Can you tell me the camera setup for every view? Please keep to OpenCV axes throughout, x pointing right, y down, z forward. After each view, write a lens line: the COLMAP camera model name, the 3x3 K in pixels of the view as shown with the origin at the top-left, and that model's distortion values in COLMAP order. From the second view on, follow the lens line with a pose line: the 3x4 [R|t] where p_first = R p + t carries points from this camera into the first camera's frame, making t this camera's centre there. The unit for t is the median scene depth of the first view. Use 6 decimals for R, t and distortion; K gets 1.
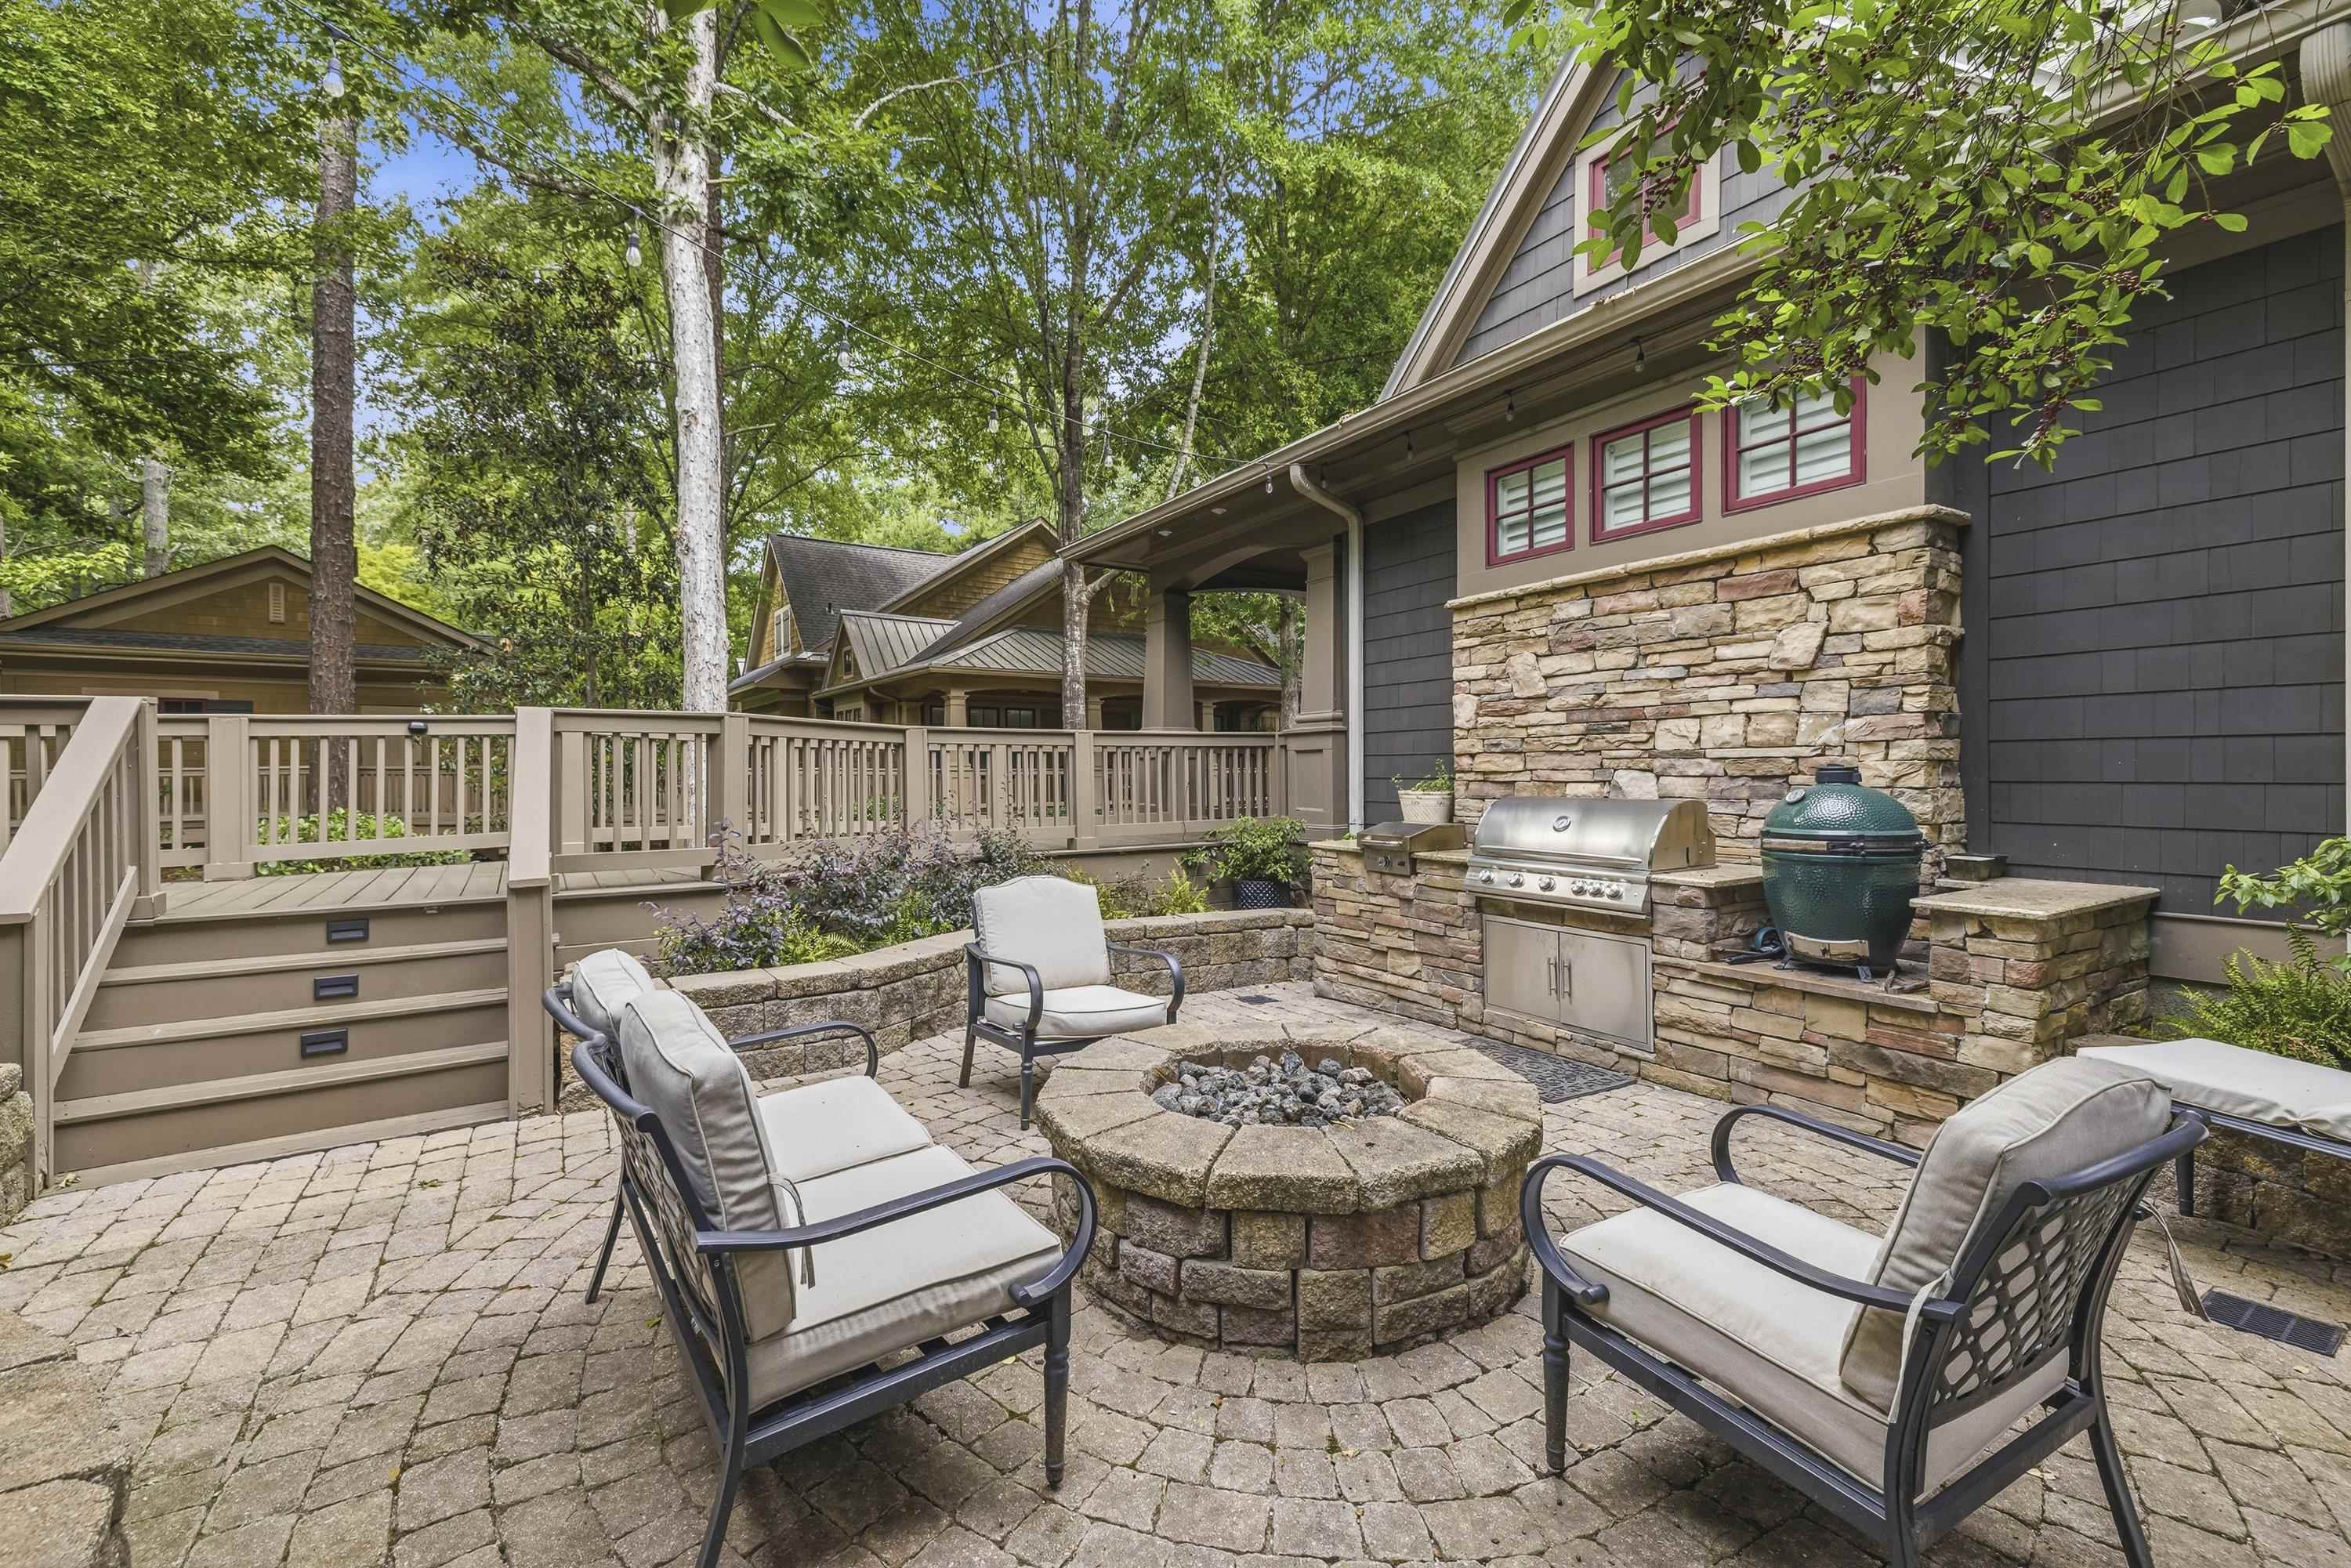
lens RADIAL K [[961.4, 0, 1179.4], [0, 961.4, 784.9], [0, 0, 1]] dist [0.011315, -0.001350]
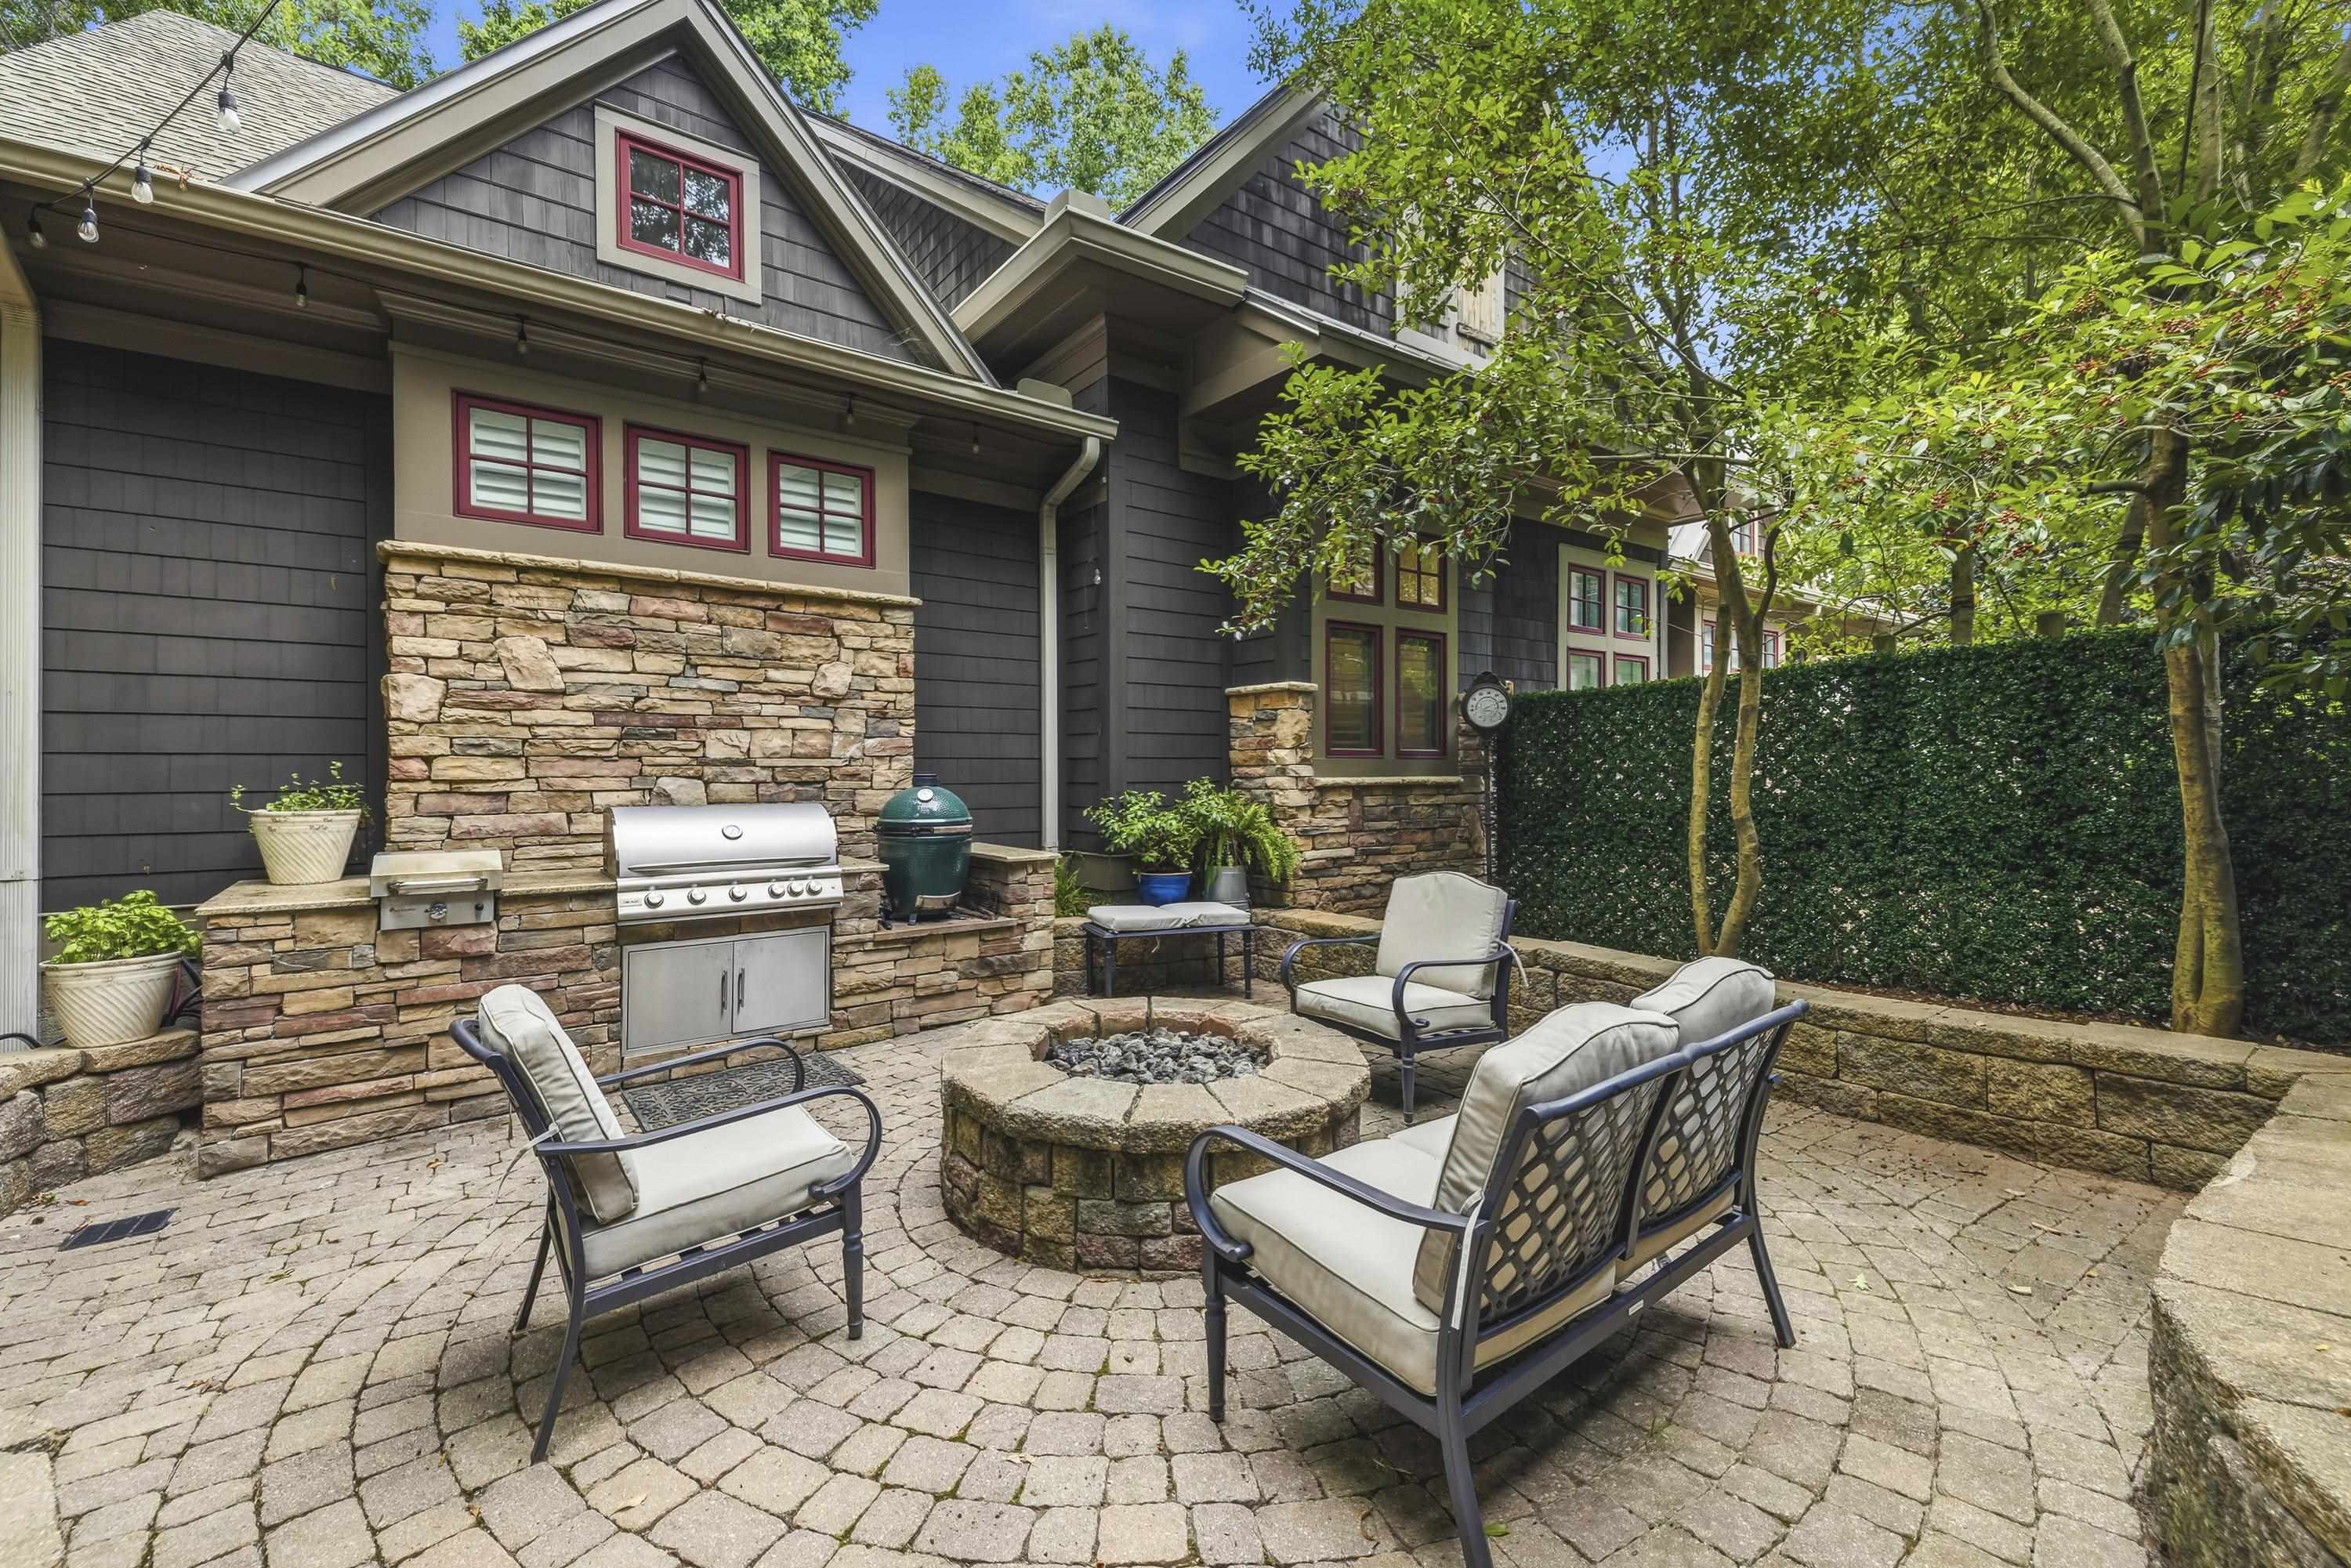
lens RADIAL K [[961.4, 0, 1186.0], [0, 961.4, 774.7], [0, 0, 1]] dist [0.011315, -0.001350]
pose [[-0.089210, -0.001257, 0.996012, -0.583841], [0.015620, 0.999874, 0.002661, -0.012842], [-0.995890, 0.015795, -0.089180, 0.574358]]
